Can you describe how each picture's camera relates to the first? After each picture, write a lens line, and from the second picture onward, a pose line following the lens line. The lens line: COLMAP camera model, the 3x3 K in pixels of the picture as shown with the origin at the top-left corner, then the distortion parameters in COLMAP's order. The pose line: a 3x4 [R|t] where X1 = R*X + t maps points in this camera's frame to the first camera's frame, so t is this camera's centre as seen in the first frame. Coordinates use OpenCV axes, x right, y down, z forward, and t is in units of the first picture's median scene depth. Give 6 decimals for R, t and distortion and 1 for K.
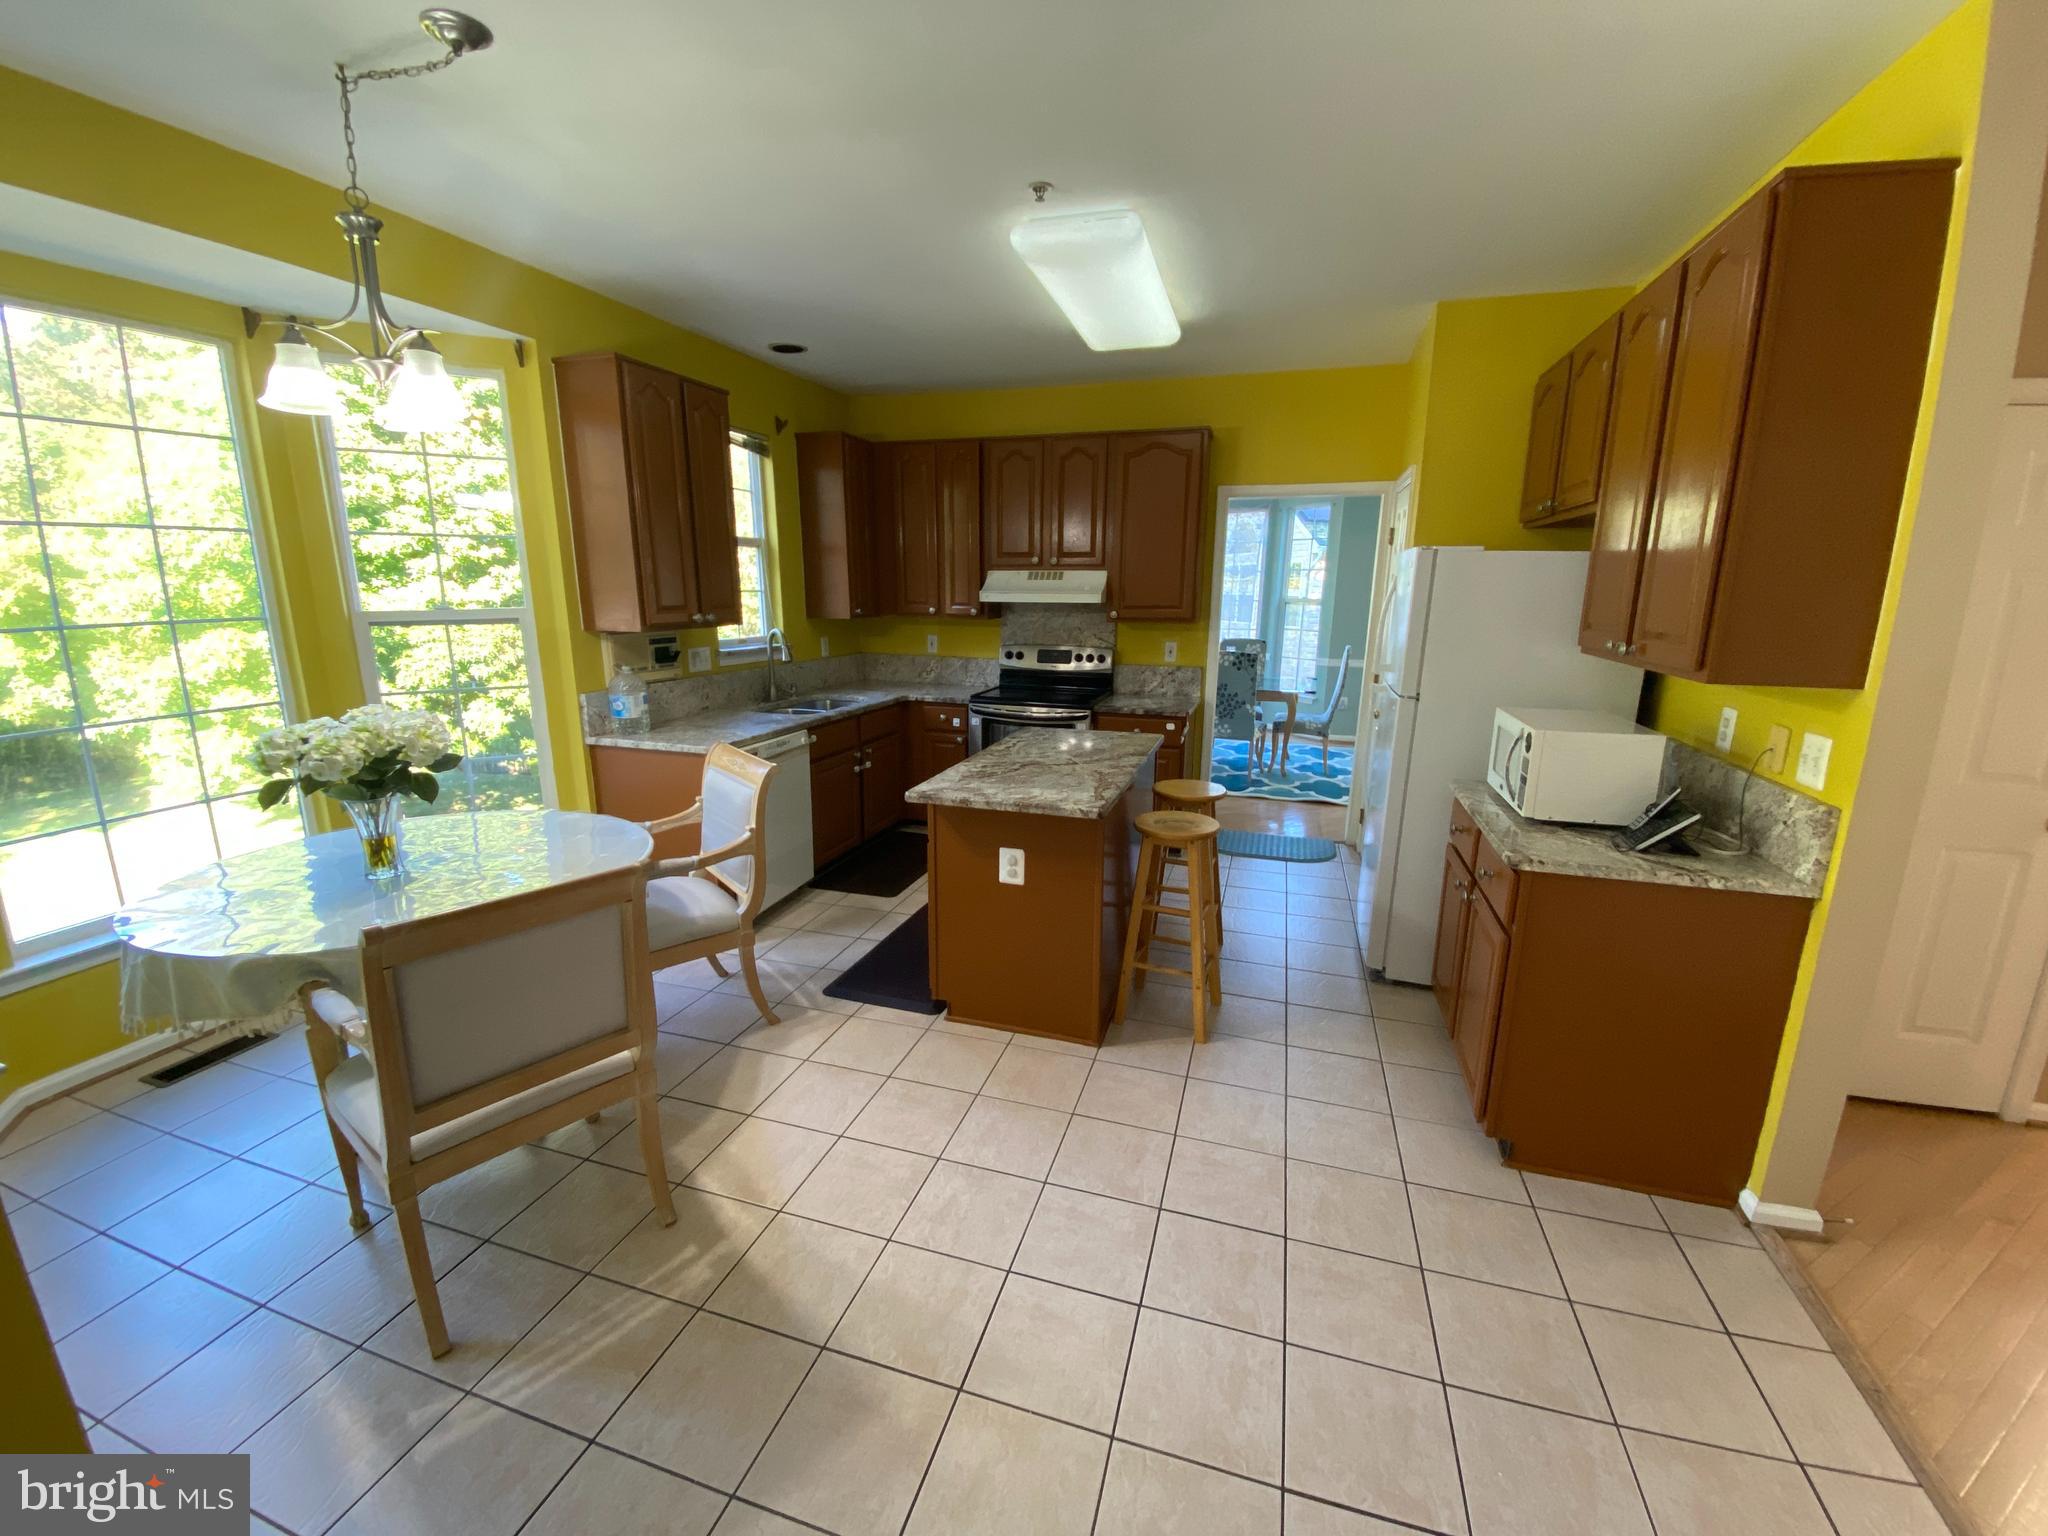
lens RADIAL K [[839.0, 0, 1032.7], [0, 839.0, 773.8], [0, 0, 1]] dist [0.007261, -0.008980]
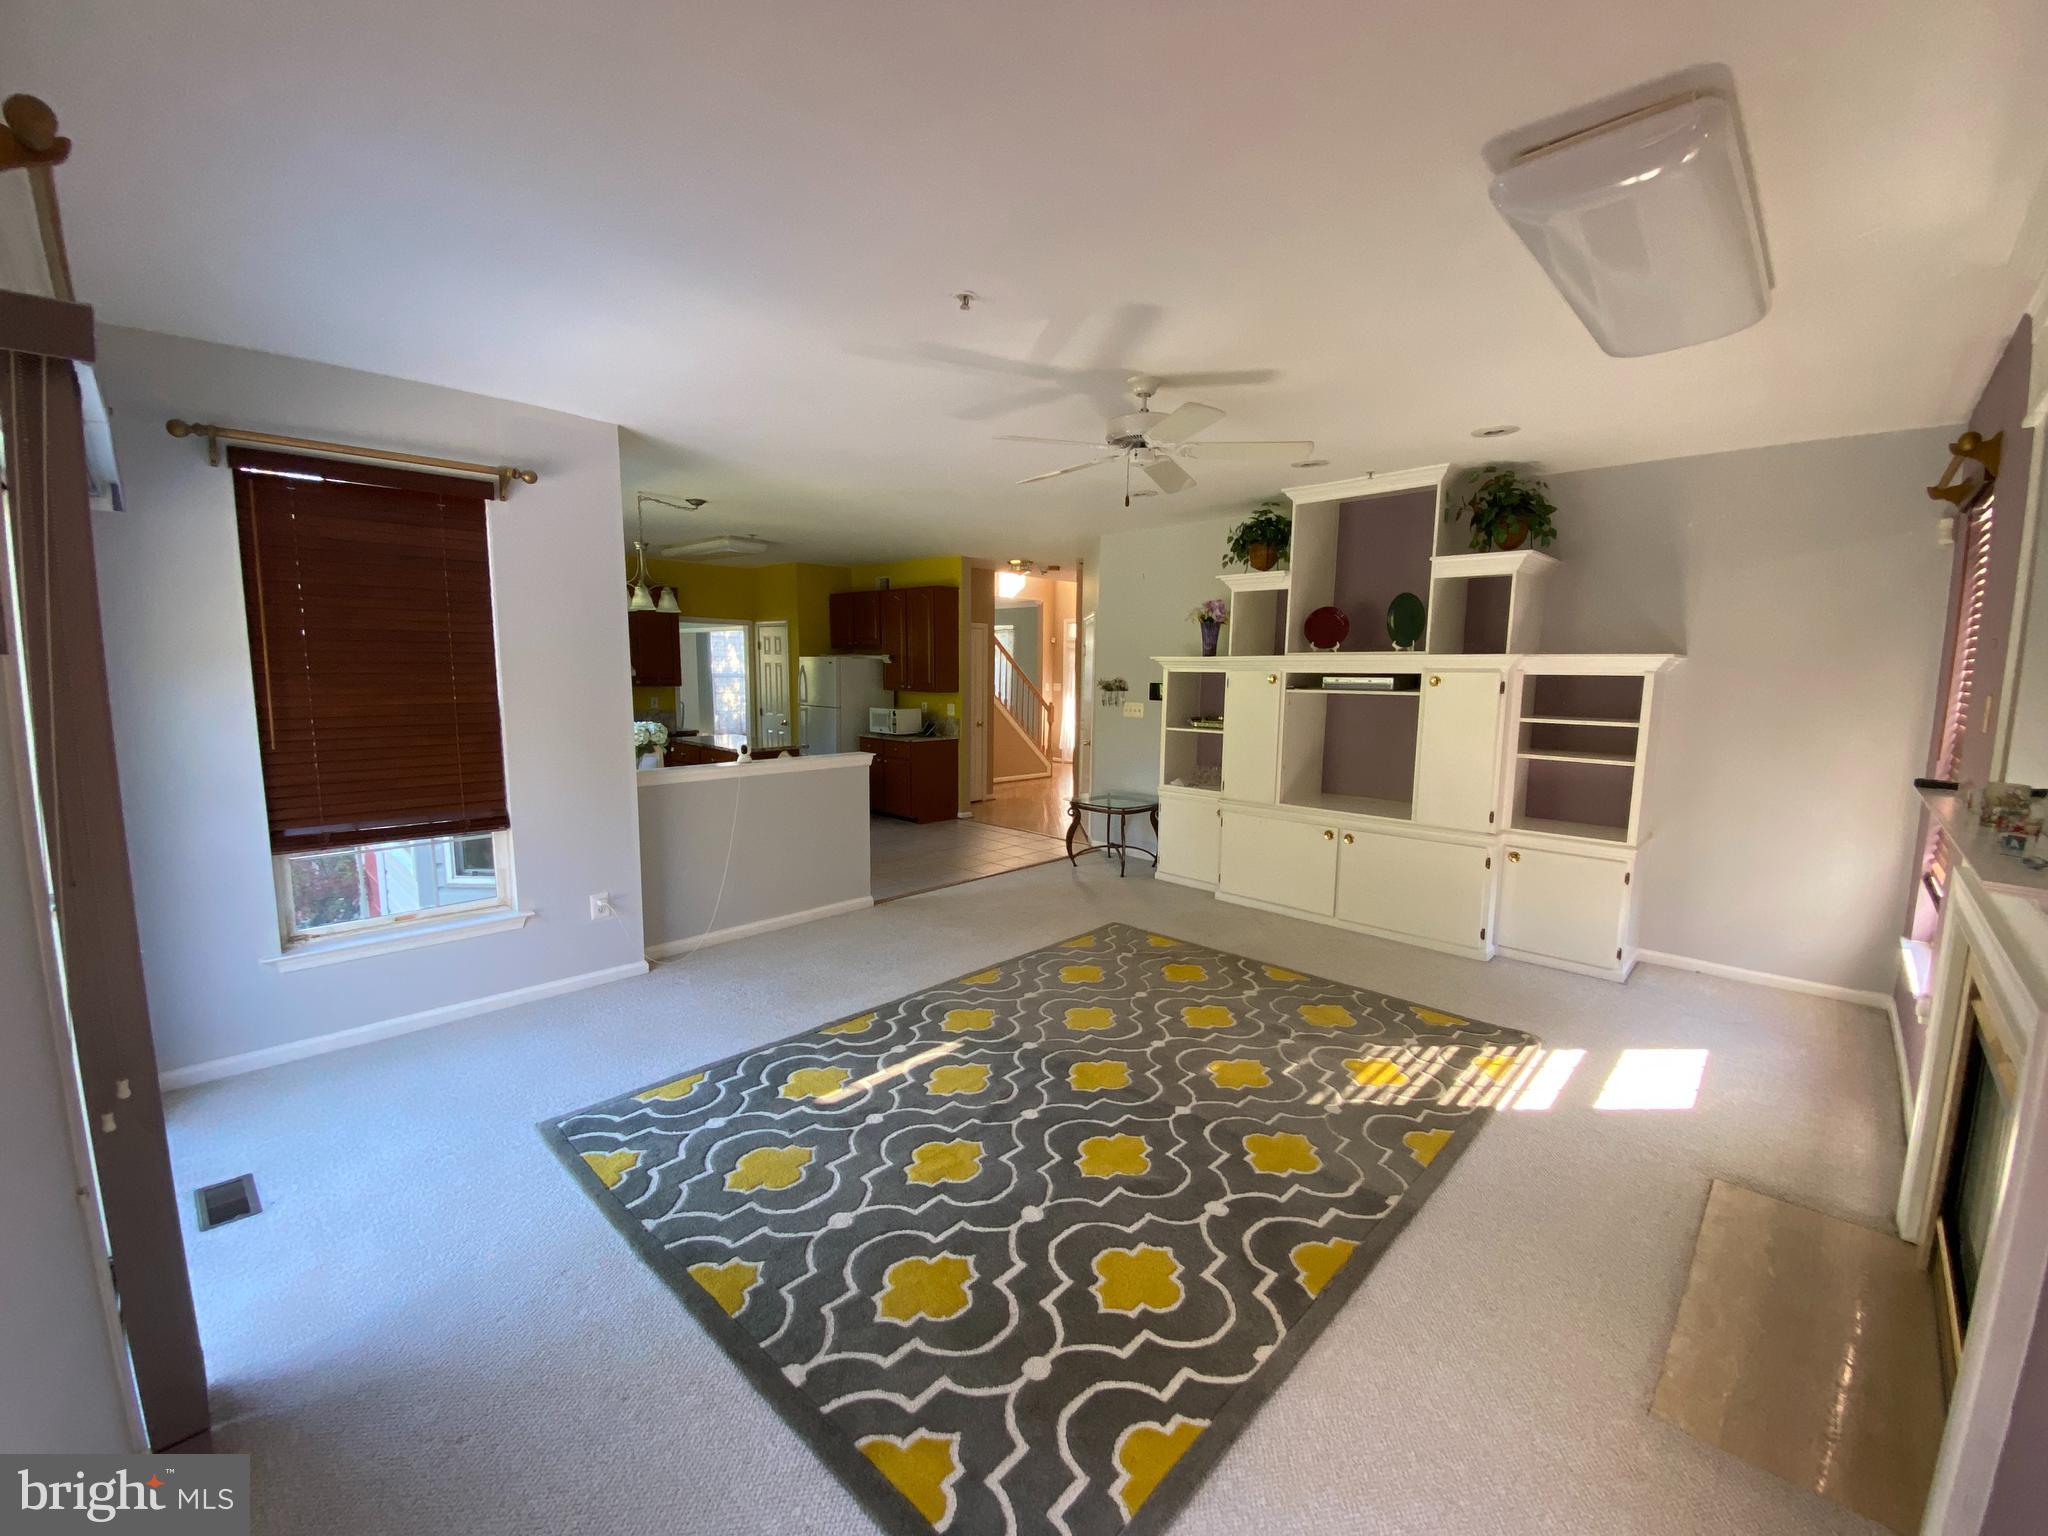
lens RADIAL K [[839.0, 0, 1019.2], [0, 839.0, 769.8], [0, 0, 1]] dist [0.007261, -0.008980]
pose [[0.448311, -0.113124, 0.886691, -1.180716], [0.190021, 0.981348, 0.029126, 0.097140], [-0.873447, 0.155432, 0.461445, -0.536267]]
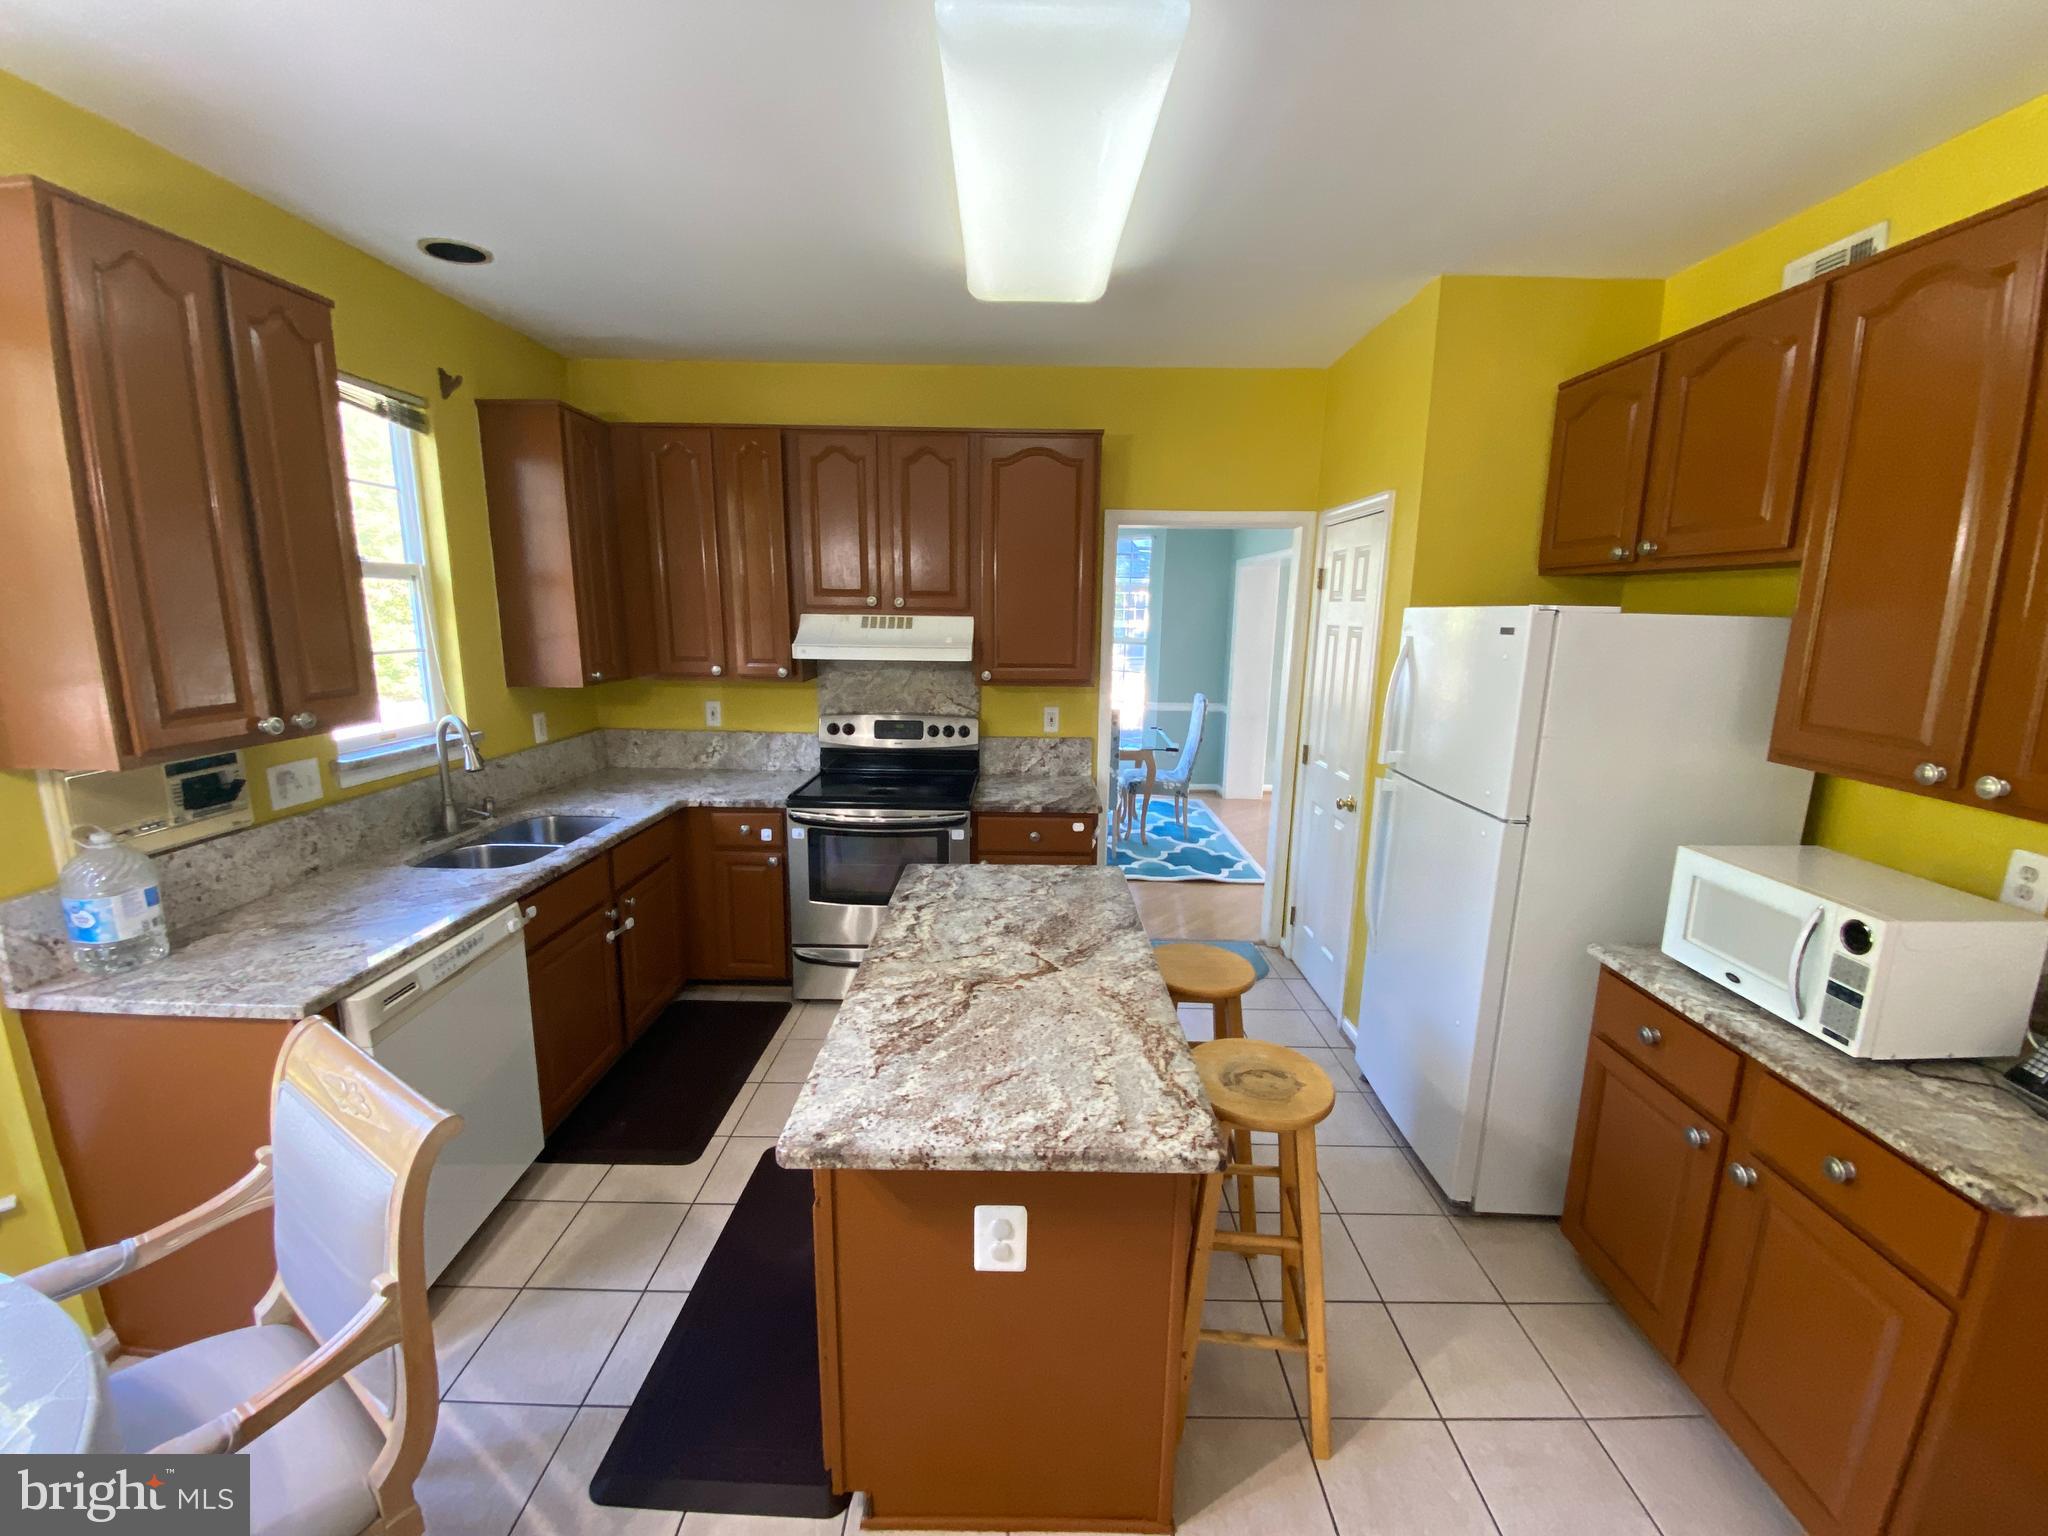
lens RADIAL K [[839.0, 0, 1033.0], [0, 839.0, 757.8], [0, 0, 1]] dist [0.007261, -0.008980]
pose [[0.955431, -0.048598, 0.291188, -0.080896], [0.059686, 0.997787, -0.029310, -0.093789], [-0.289119, 0.045384, 0.956217, 0.290004]]
